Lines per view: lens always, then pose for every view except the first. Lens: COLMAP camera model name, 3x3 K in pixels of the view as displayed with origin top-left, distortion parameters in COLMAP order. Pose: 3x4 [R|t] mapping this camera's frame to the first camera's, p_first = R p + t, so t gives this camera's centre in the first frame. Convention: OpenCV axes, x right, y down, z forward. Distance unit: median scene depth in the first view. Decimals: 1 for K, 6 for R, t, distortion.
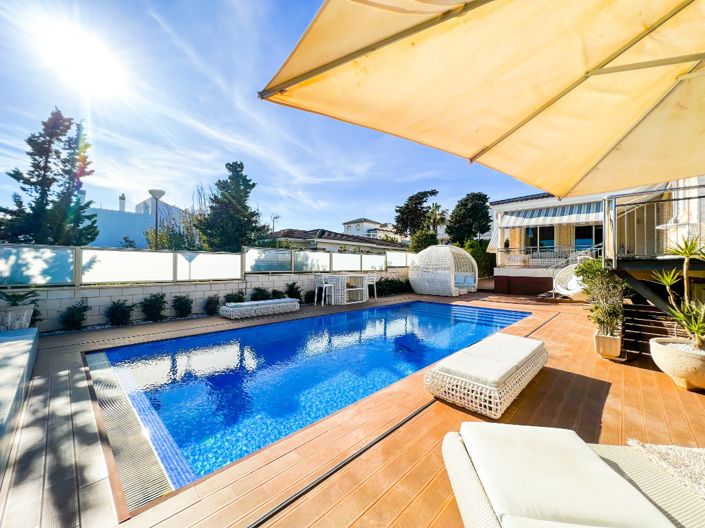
lens RADIAL K [[280.9, 0, 352.3], [0, 280.9, 258.2], [0, 0, 1]] dist [0.001056, -0.000178]
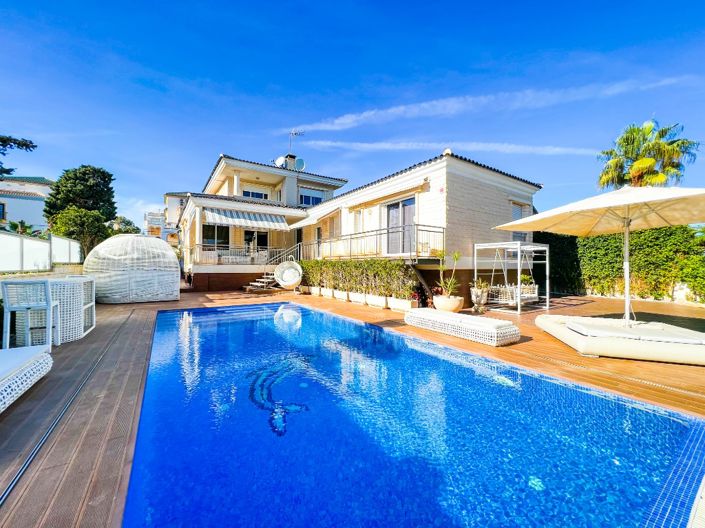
lens RADIAL K [[282.1, 0, 349.0], [0, 282.1, 264.4], [0, 0, 1]] dist [-0.001065, 0.000855]
pose [[0.209084, -0.006080, 0.977879, -0.363044], [-0.021762, 0.999704, 0.010869, 0.015422], [-0.977655, -0.023553, 0.208890, 0.371020]]
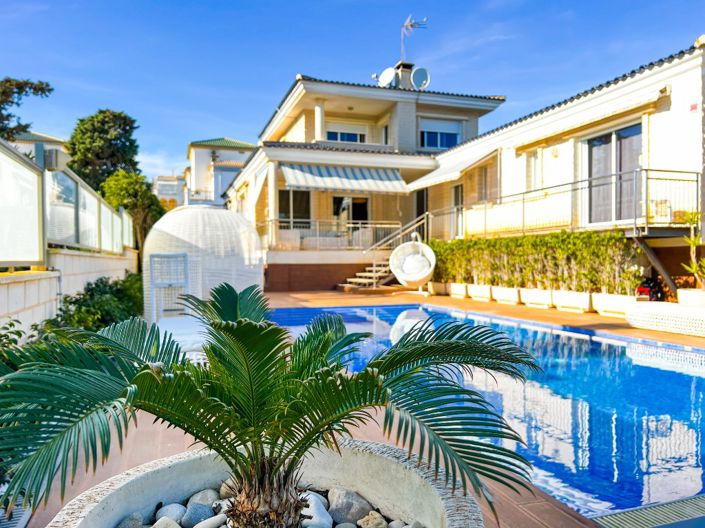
lens RADIAL K [[537.0, 0, 351.2], [0, 537.0, 268.9], [0, 0, 1]] dist [0.036971, -0.049173]
pose [[0.448935, -0.024864, 0.893218, -0.557372], [-0.006194, 0.999502, 0.030936, 0.045656], [-0.893543, -0.019421, 0.448558, 0.383561]]
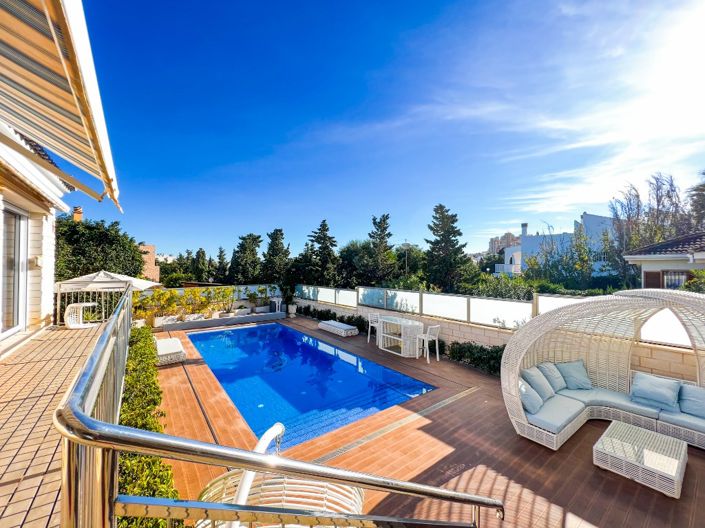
lens RADIAL K [[282.1, 0, 347.9], [0, 282.1, 263.4], [0, 0, 1]] dist [-0.001065, 0.000855]
pose [[-0.149388, -0.024201, -0.988482, 0.838036], [0.014819, 0.999533, -0.026711, -0.091555], [0.988668, -0.018639, -0.148960, 0.891870]]
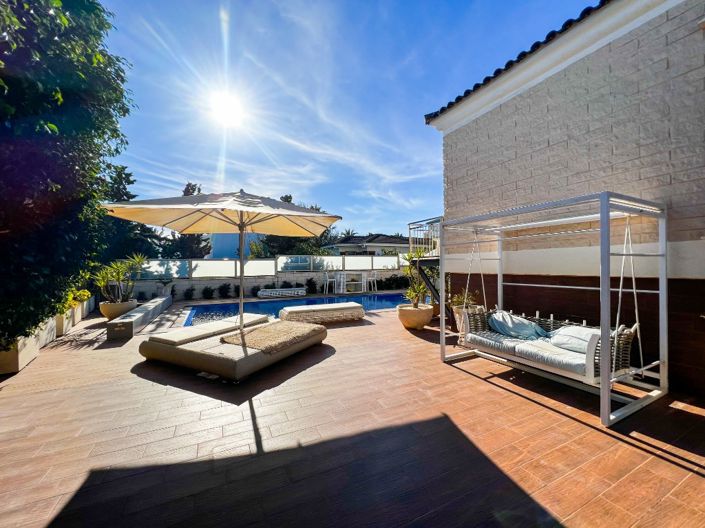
lens RADIAL K [[280.9, 0, 341.9], [0, 280.9, 281.6], [0, 0, 1]] dist [0.001056, -0.000178]
pose [[0.935819, -0.003009, -0.352469, 0.382212], [0.030501, 0.996904, 0.072471, 0.003884], [0.351160, -0.078570, 0.933013, -0.254505]]
